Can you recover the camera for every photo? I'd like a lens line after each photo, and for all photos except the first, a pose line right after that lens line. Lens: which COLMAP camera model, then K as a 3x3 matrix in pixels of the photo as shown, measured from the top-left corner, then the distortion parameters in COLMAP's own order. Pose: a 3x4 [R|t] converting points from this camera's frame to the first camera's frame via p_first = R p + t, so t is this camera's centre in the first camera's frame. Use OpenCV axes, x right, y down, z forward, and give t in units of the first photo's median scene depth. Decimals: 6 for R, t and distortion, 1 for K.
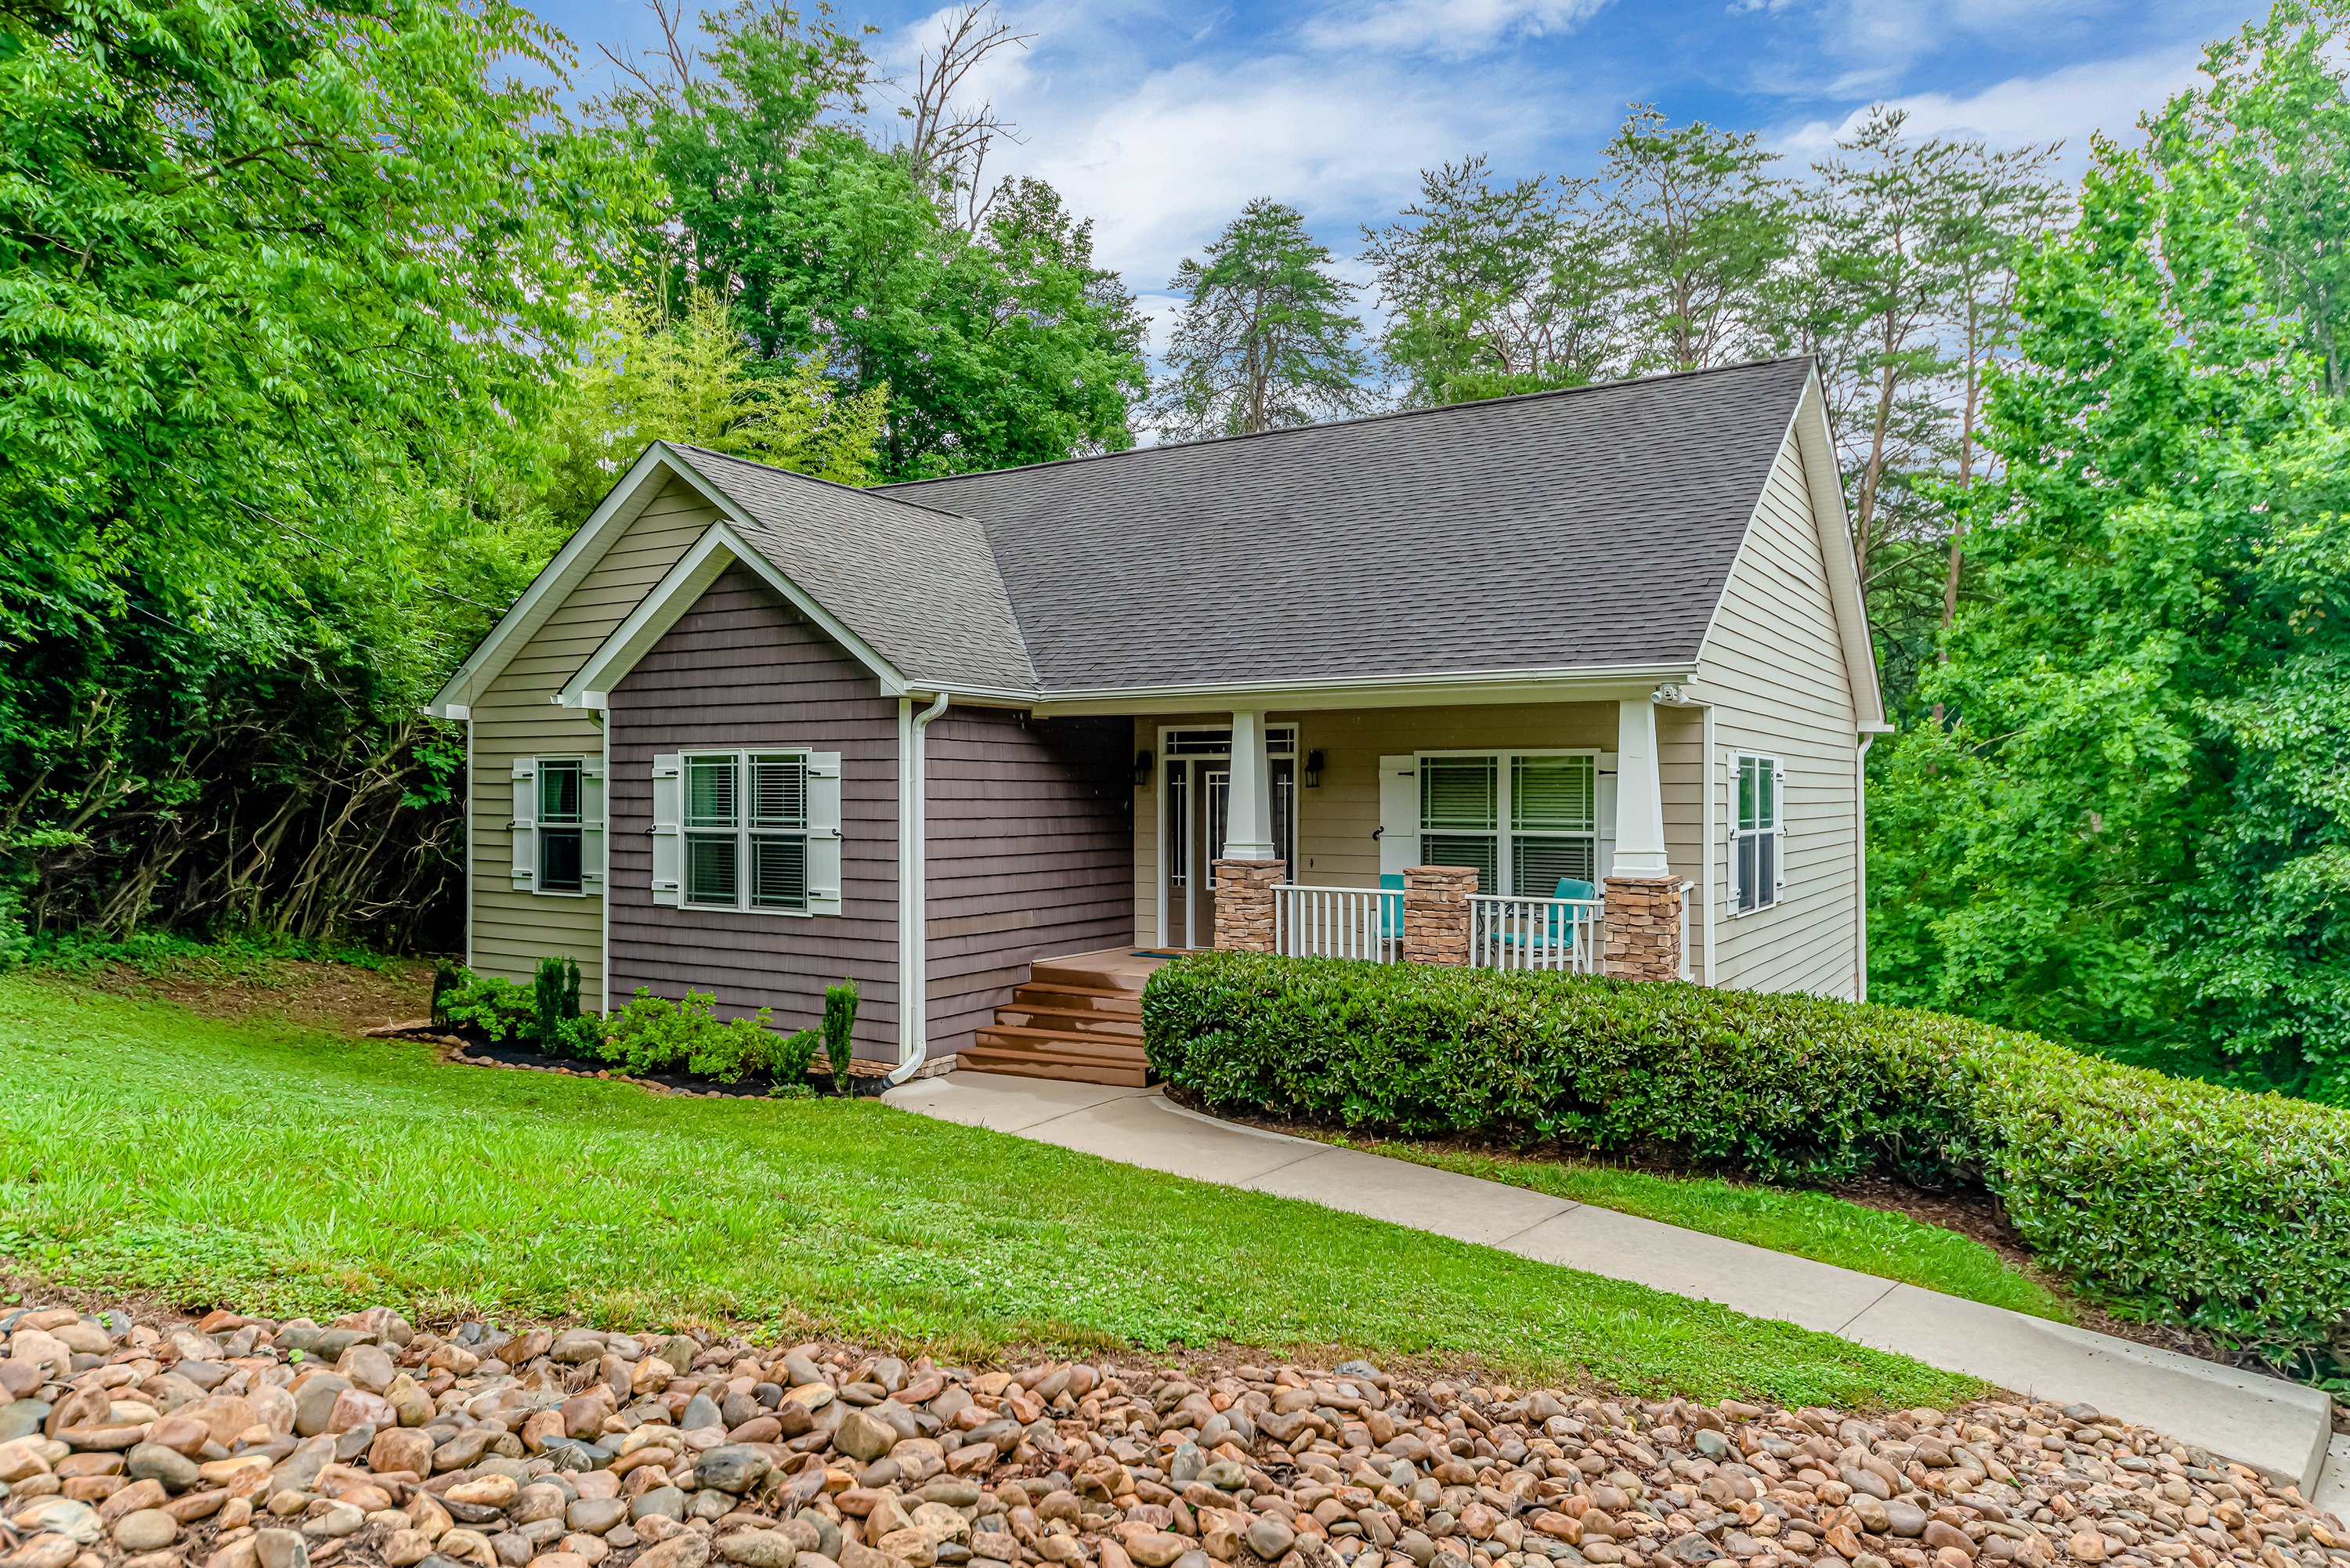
lens RADIAL K [[1524.9, 0, 1175.0], [0, 1524.9, 784.0], [0, 0, 1]] dist [-0.000276, -0.000393]
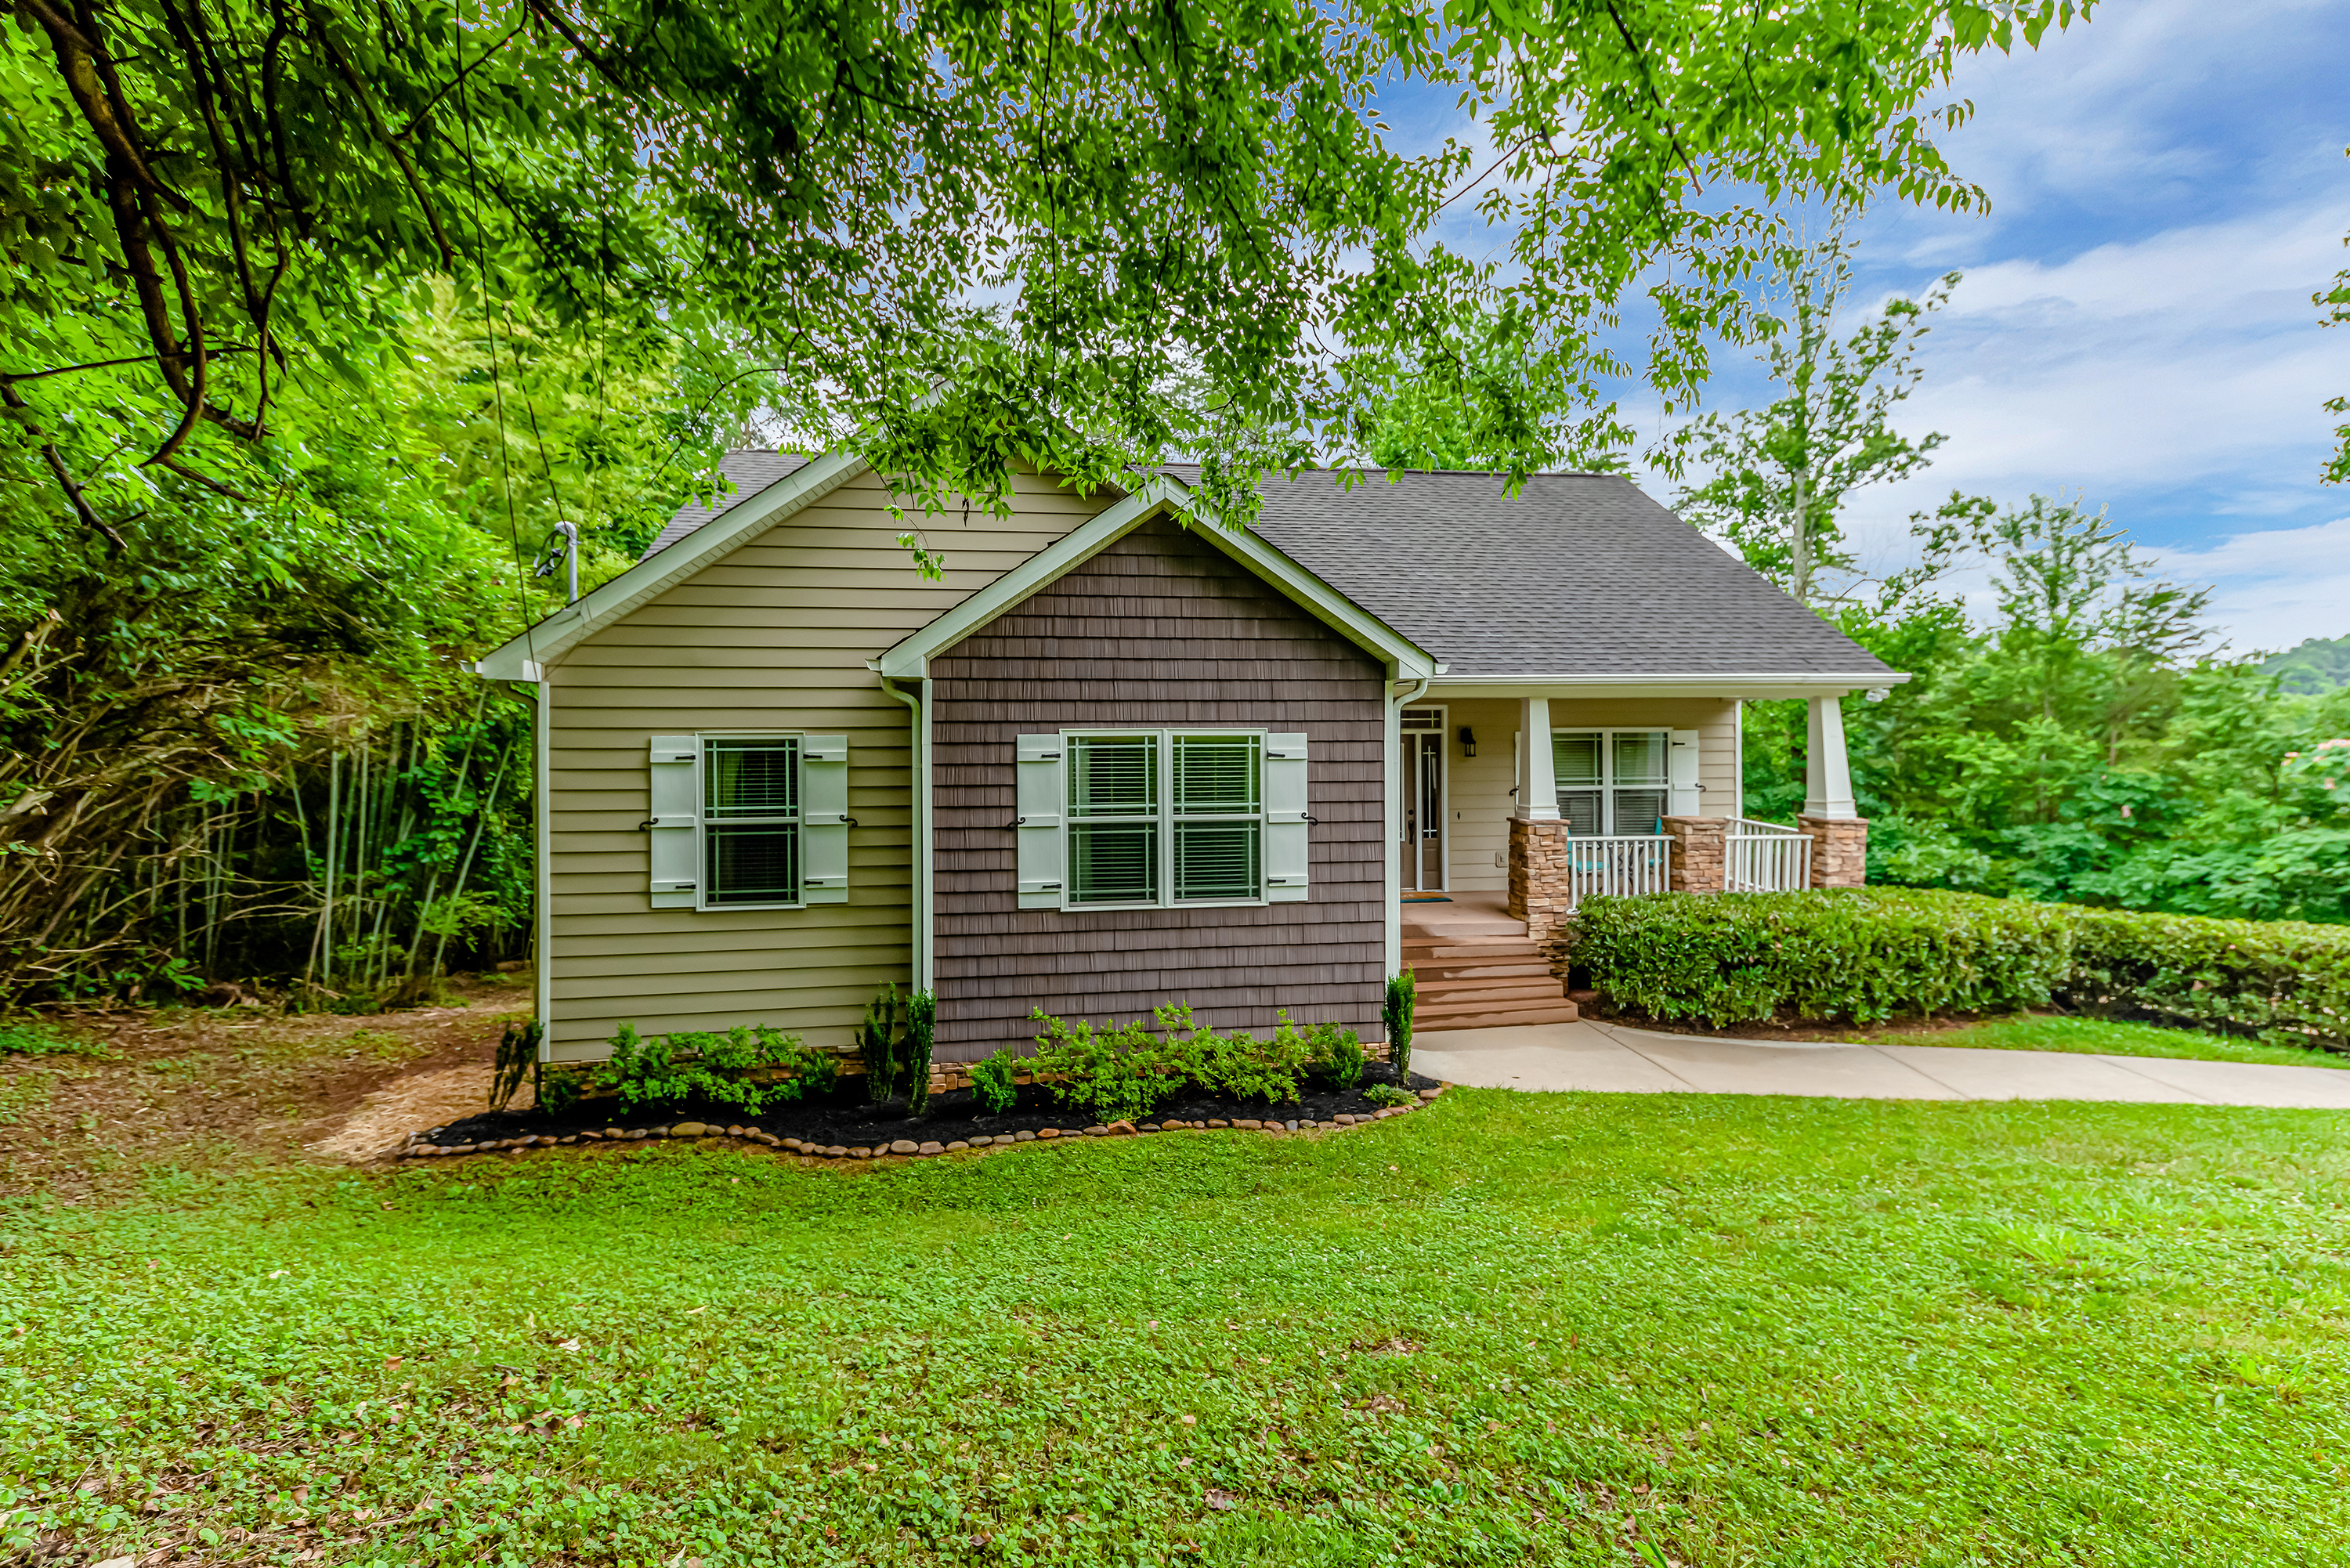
lens RADIAL K [[1002.8, 0, 1183.9], [0, 1002.8, 733.4], [0, 0, 1]] dist [0.018959, -0.000383]
pose [[0.771552, -0.006880, 0.636129, -0.650733], [0.003976, 0.999974, 0.005993, -0.023781], [-0.636153, -0.002095, 0.771560, 0.523822]]
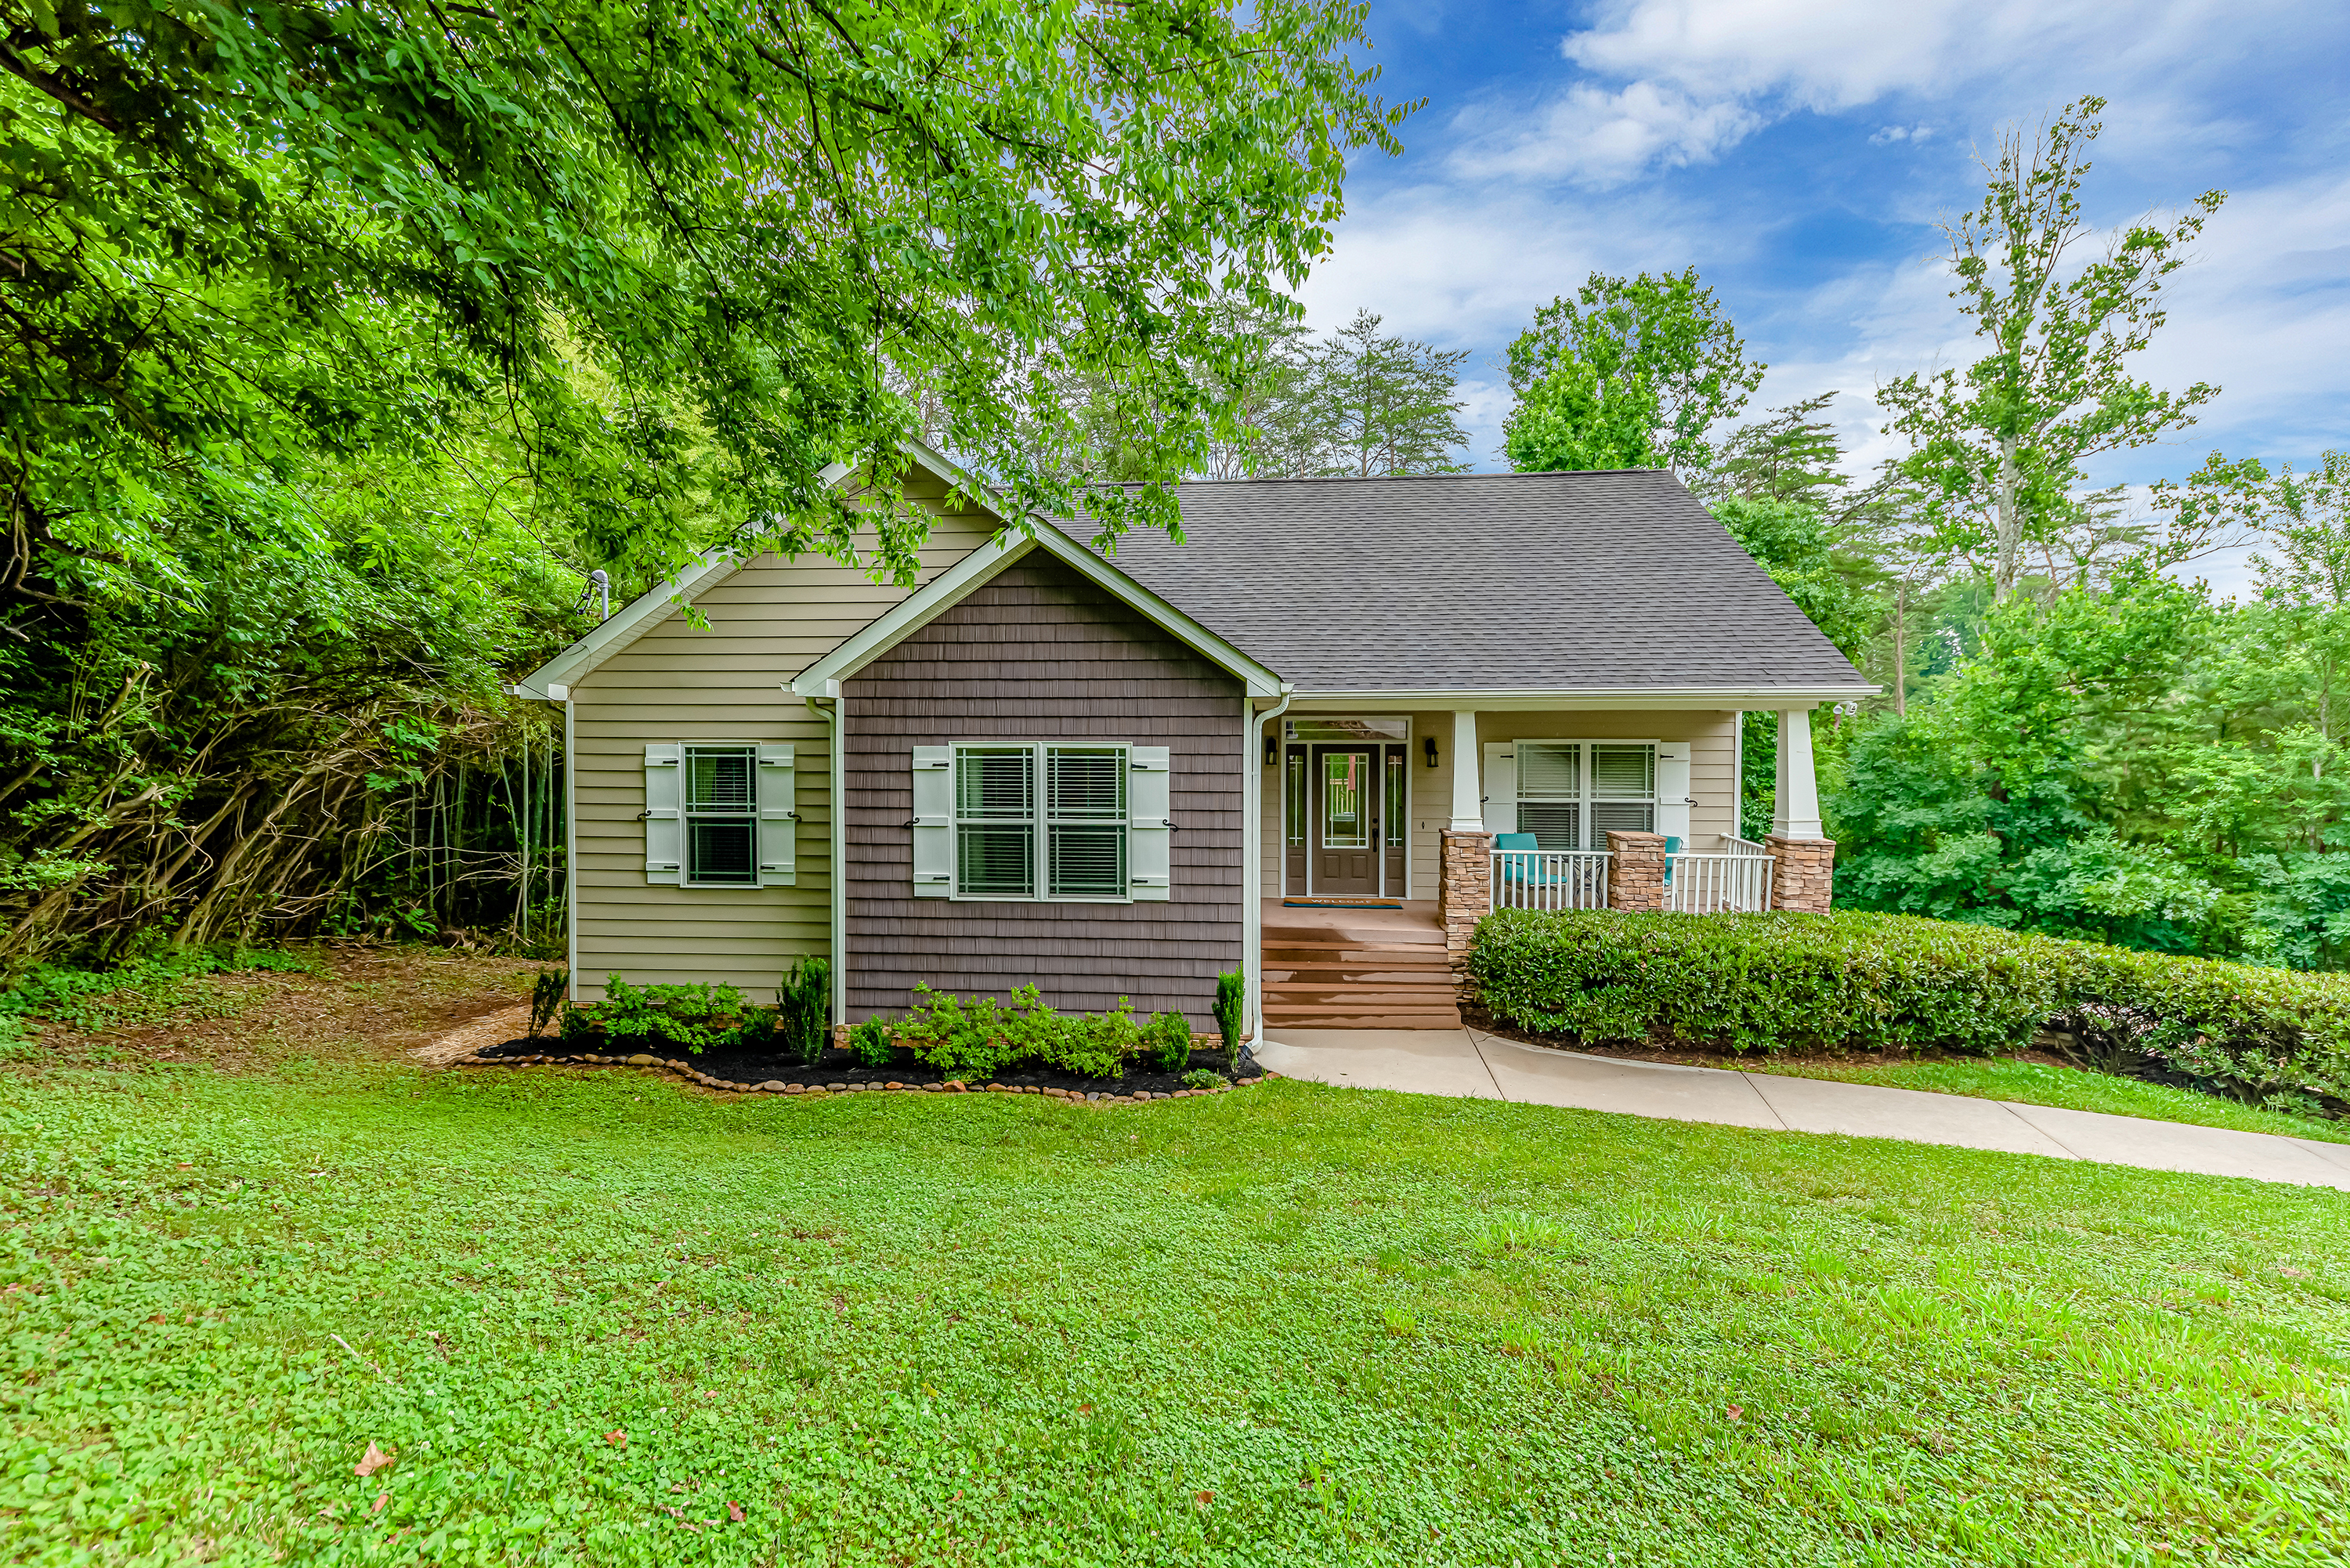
lens RADIAL K [[1010.8, 0, 1185.2], [0, 1010.8, 753.9], [0, 0, 1]] dist [0.015676, -0.000218]
pose [[0.891666, -0.012300, 0.452527, -0.498793], [-0.001016, 0.999574, 0.029171, -0.034626], [-0.452693, -0.026471, 0.891273, 0.347707]]
